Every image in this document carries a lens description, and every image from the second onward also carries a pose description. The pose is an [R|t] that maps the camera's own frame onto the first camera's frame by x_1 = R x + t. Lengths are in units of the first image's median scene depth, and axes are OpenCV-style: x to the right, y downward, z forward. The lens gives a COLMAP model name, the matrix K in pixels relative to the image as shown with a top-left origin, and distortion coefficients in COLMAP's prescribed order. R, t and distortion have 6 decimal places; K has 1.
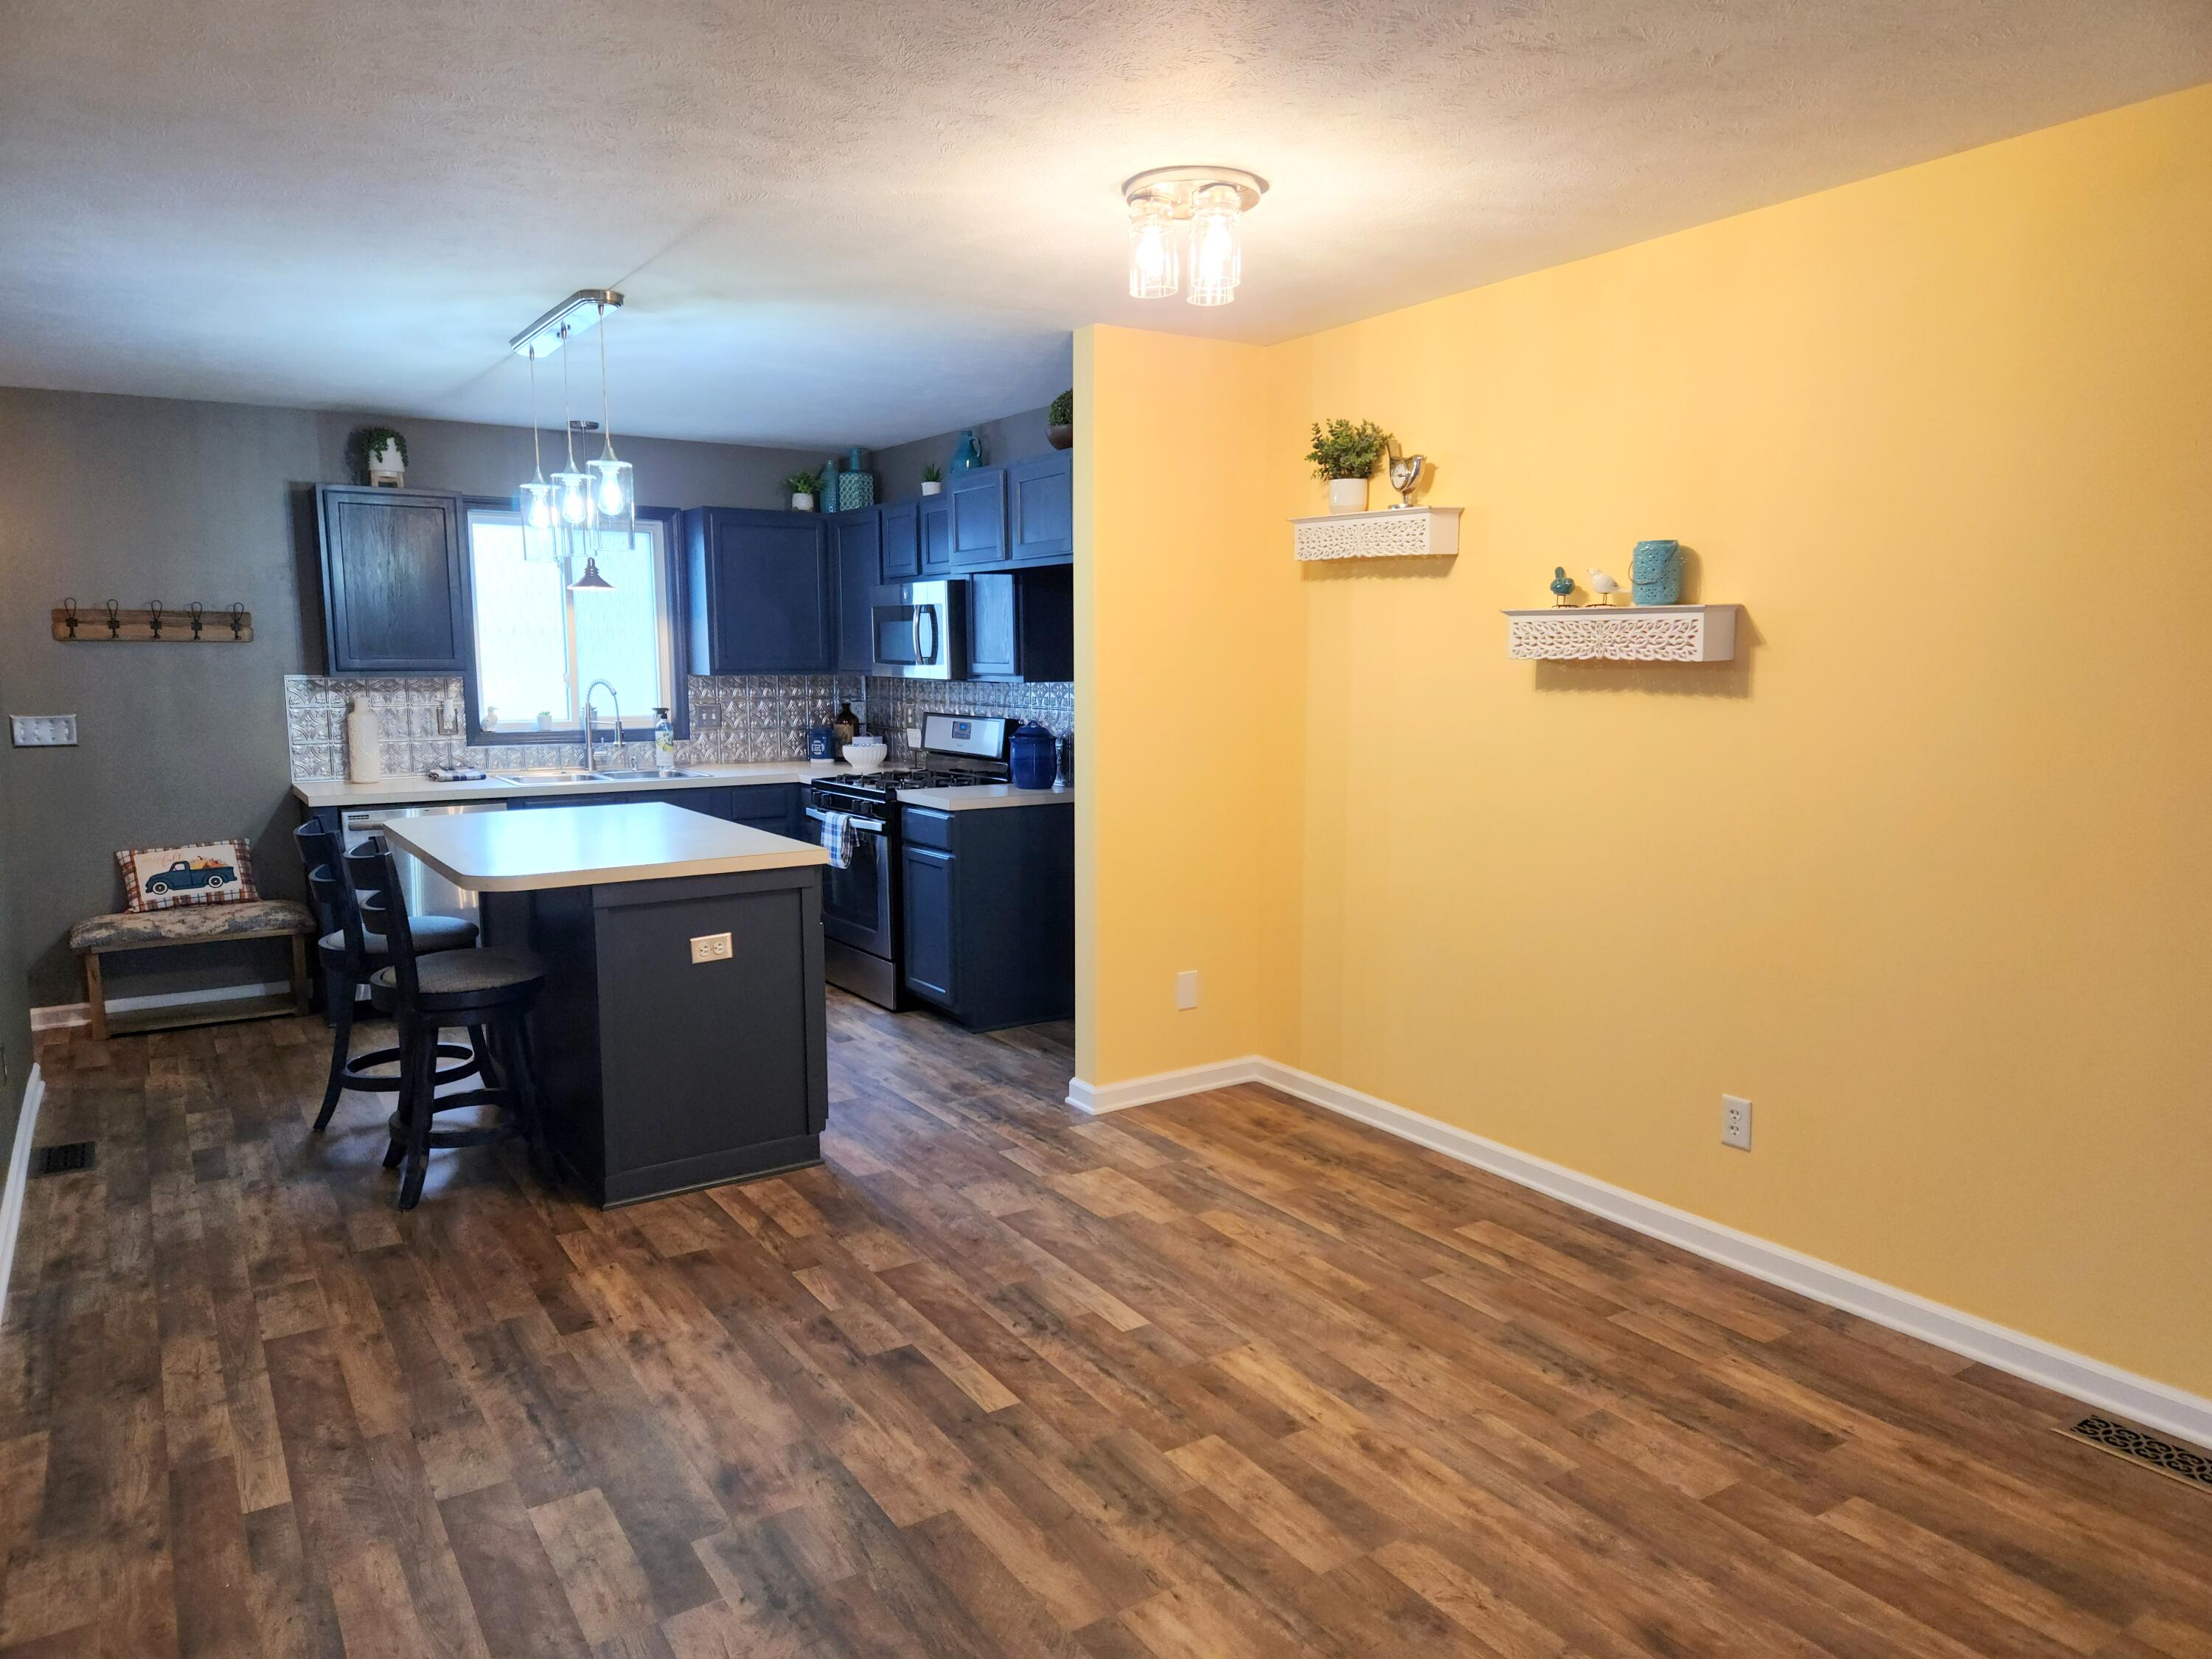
lens RADIAL K [[1472.3, 0, 1090.2], [0, 1472.3, 830.3], [0, 0, 1]] dist [0.071370, -0.058526]
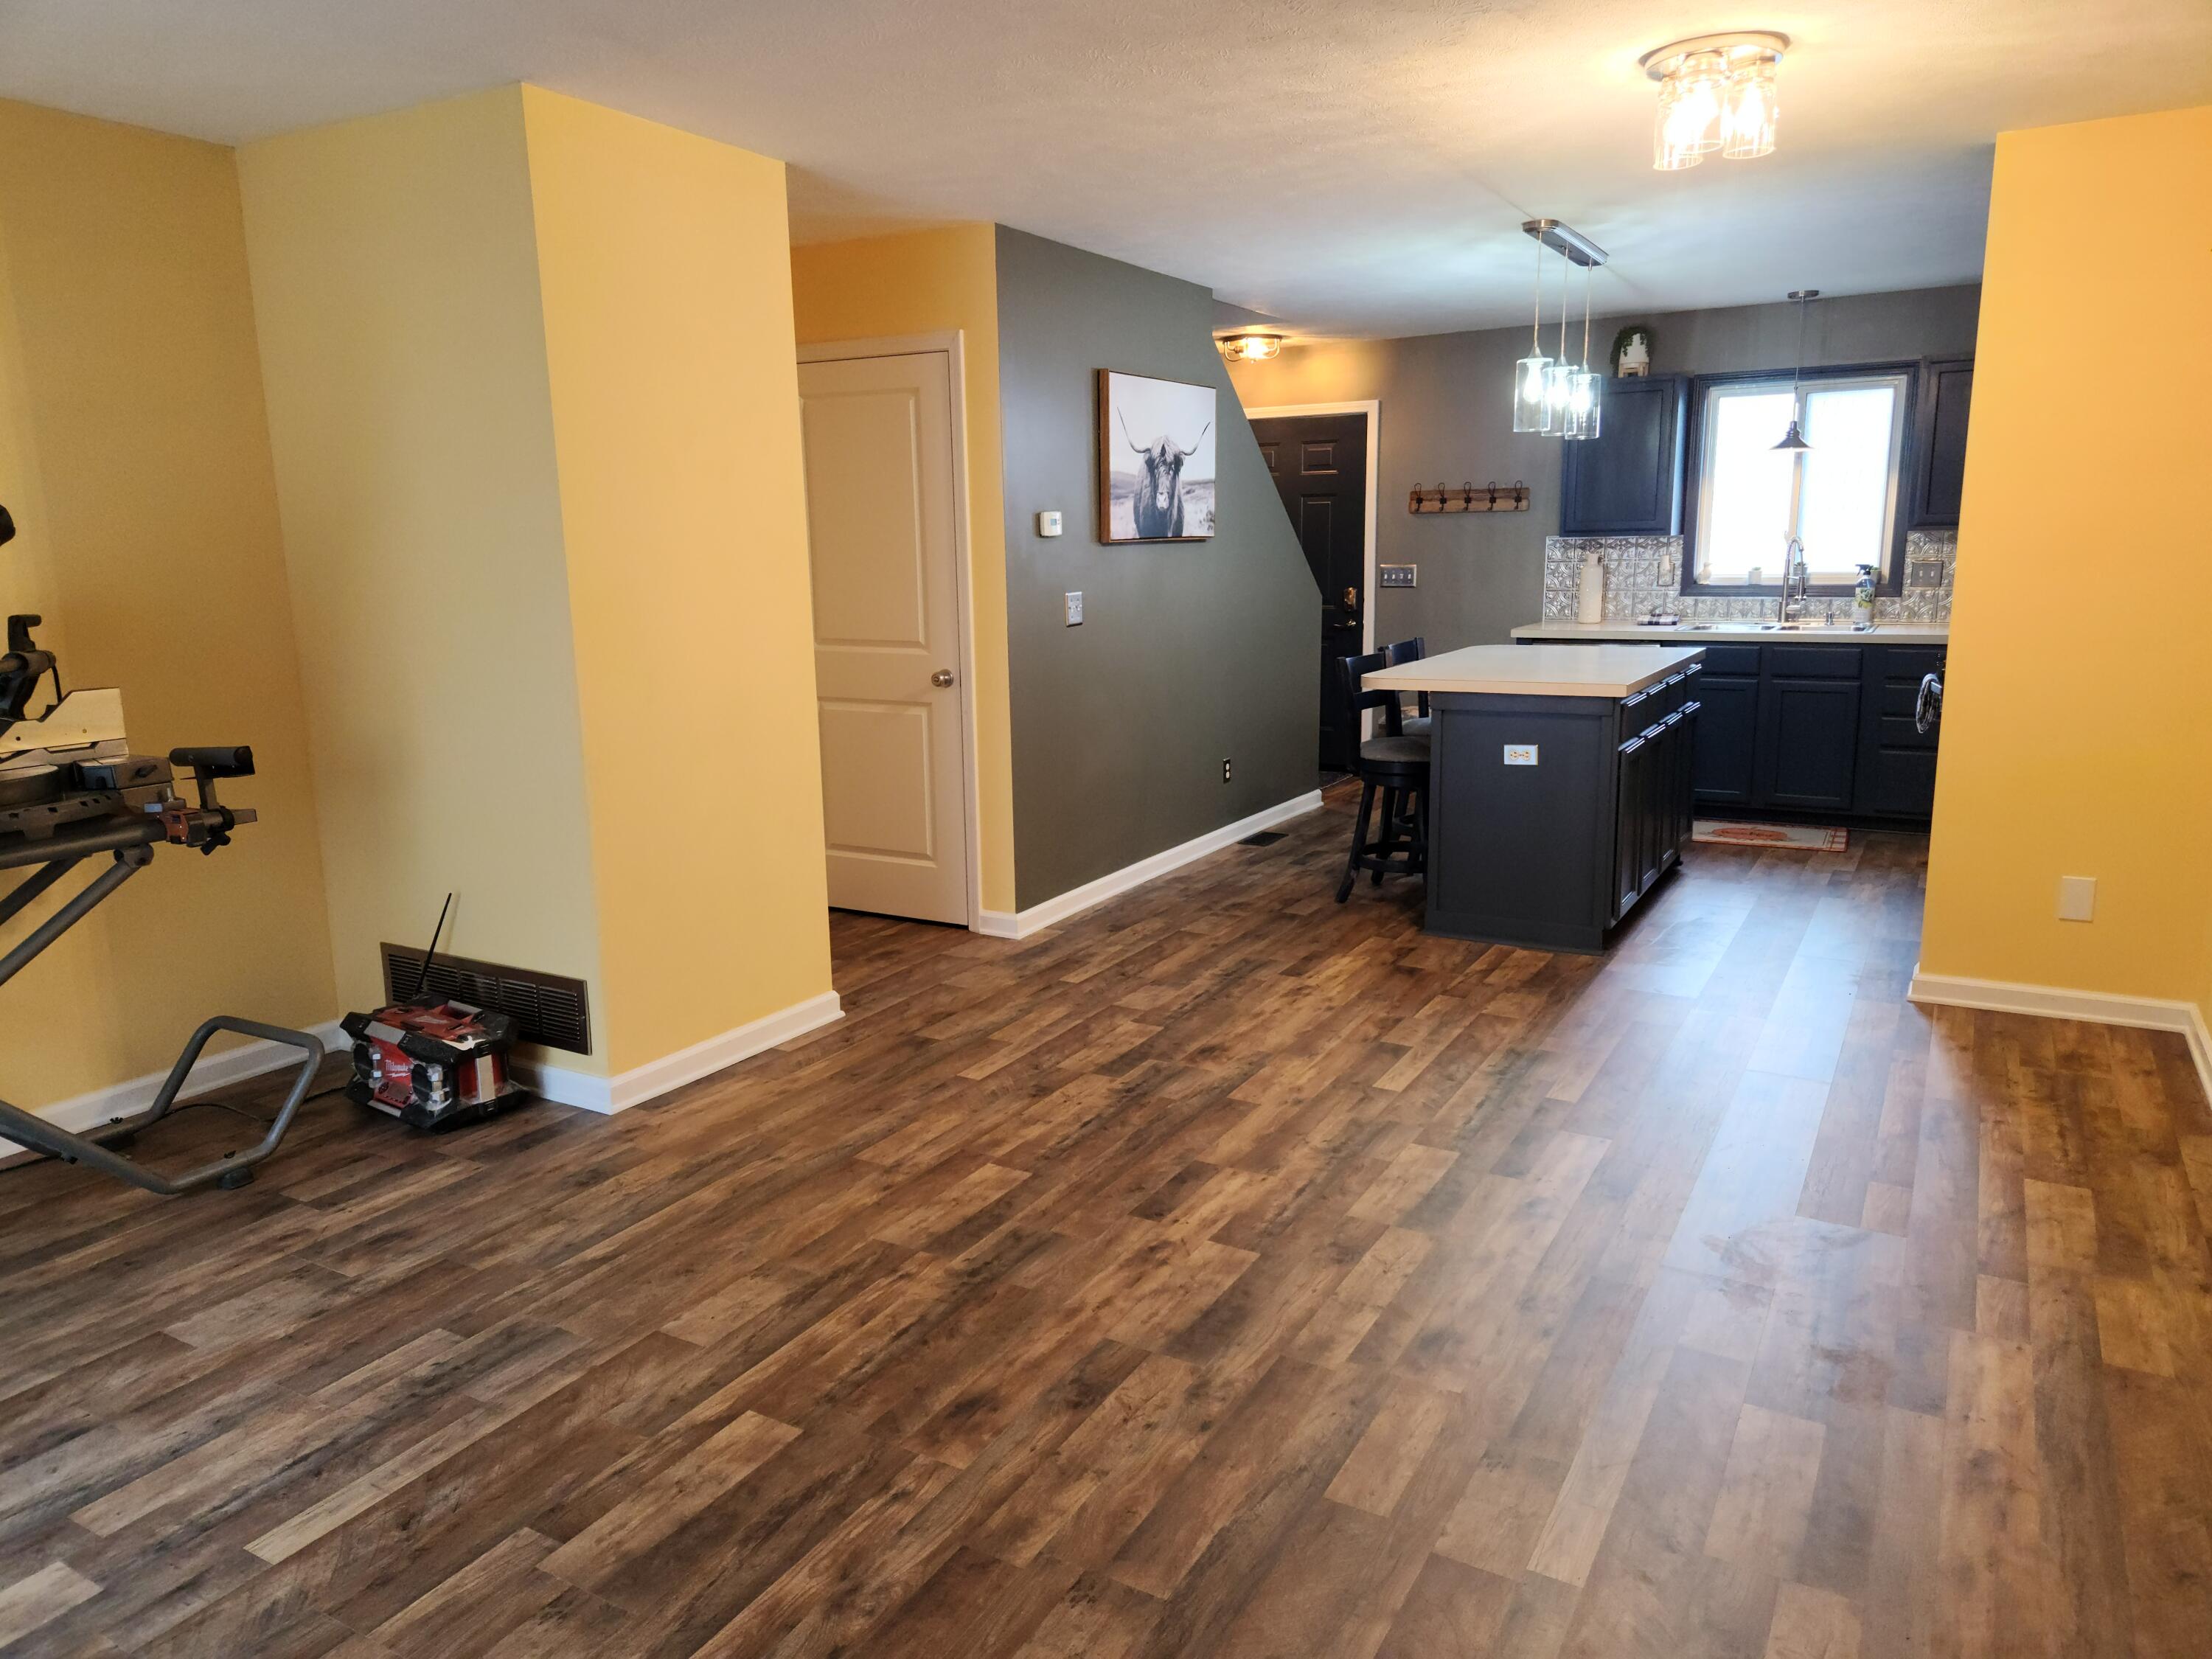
lens RADIAL K [[1472.3, 0, 1103.0], [0, 1472.3, 811.5], [0, 0, 1]] dist [0.071370, -0.058526]
pose [[0.455121, 0.159956, -0.875944, 0.542178], [-0.091026, 0.986937, 0.132930, -0.005805], [0.885765, 0.019234, 0.463736, 0.089239]]
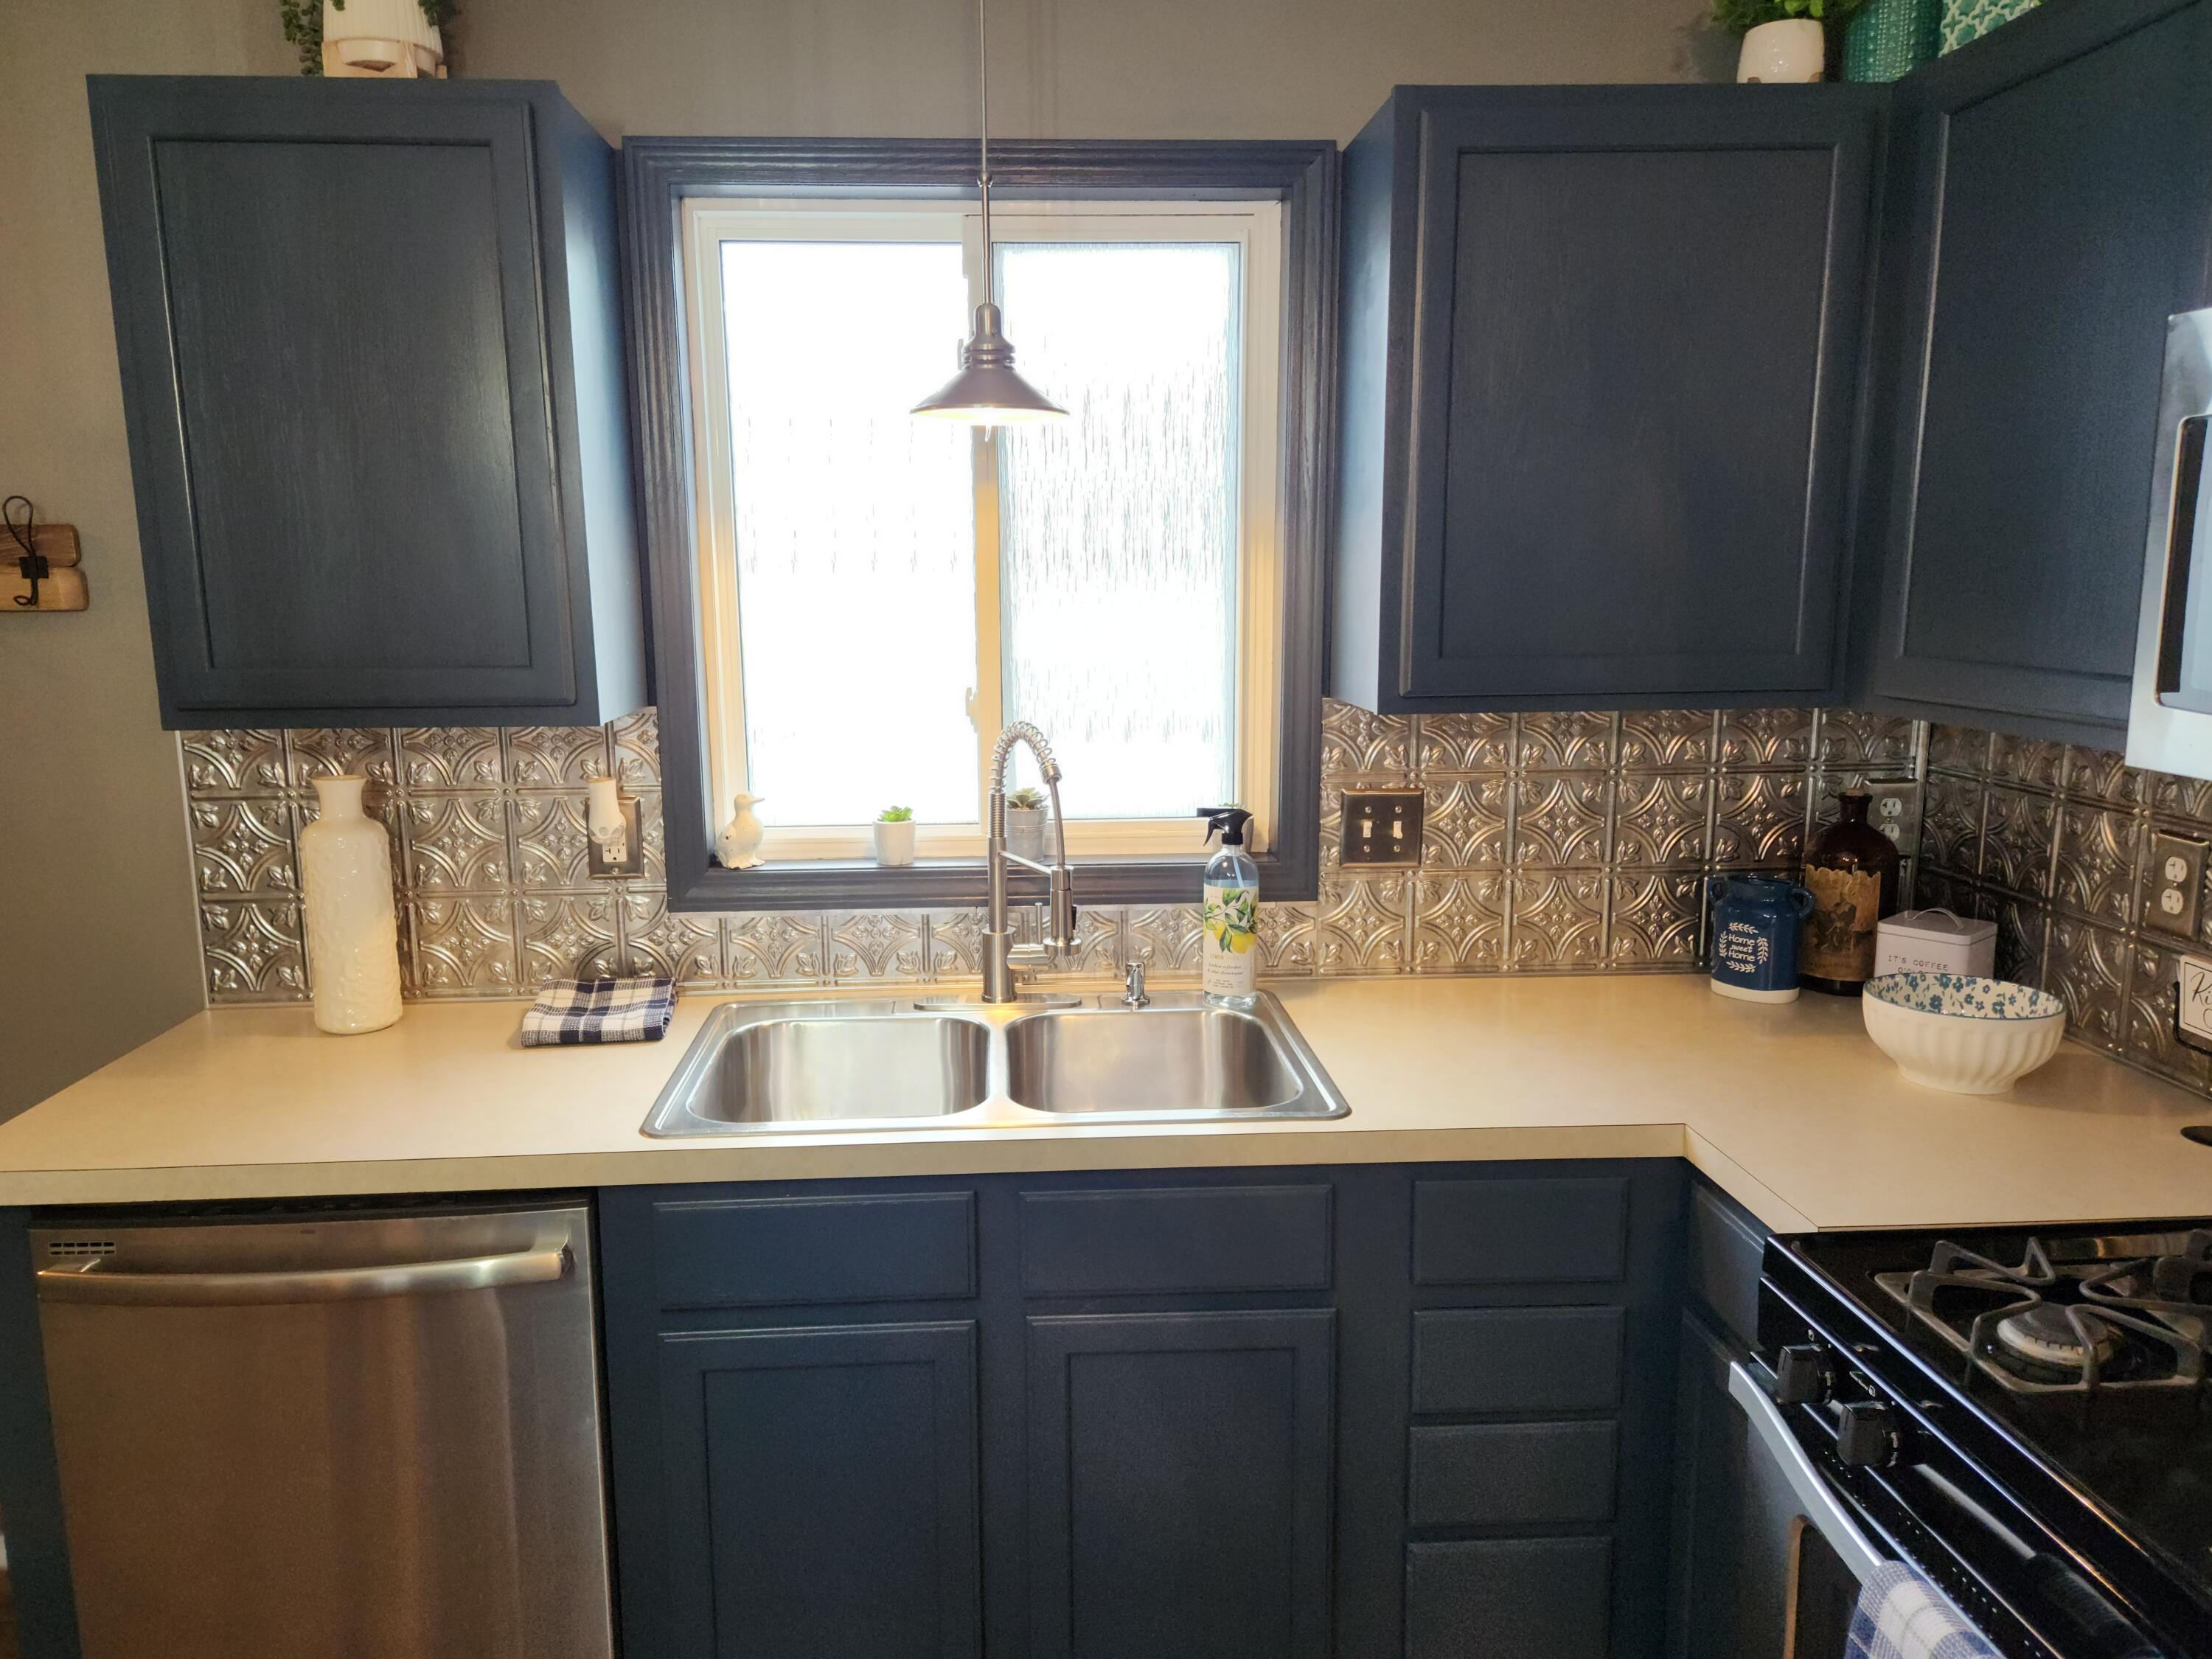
lens RADIAL K [[1472.3, 0, 1063.6], [0, 1472.3, 822.5], [0, 0, 1]] dist [0.071370, -0.058526]
pose [[0.865818, 0.073932, -0.494868, -0.226490], [-0.052465, 0.996986, 0.057155, -0.130989], [0.497602, -0.023523, 0.867087, 0.976139]]
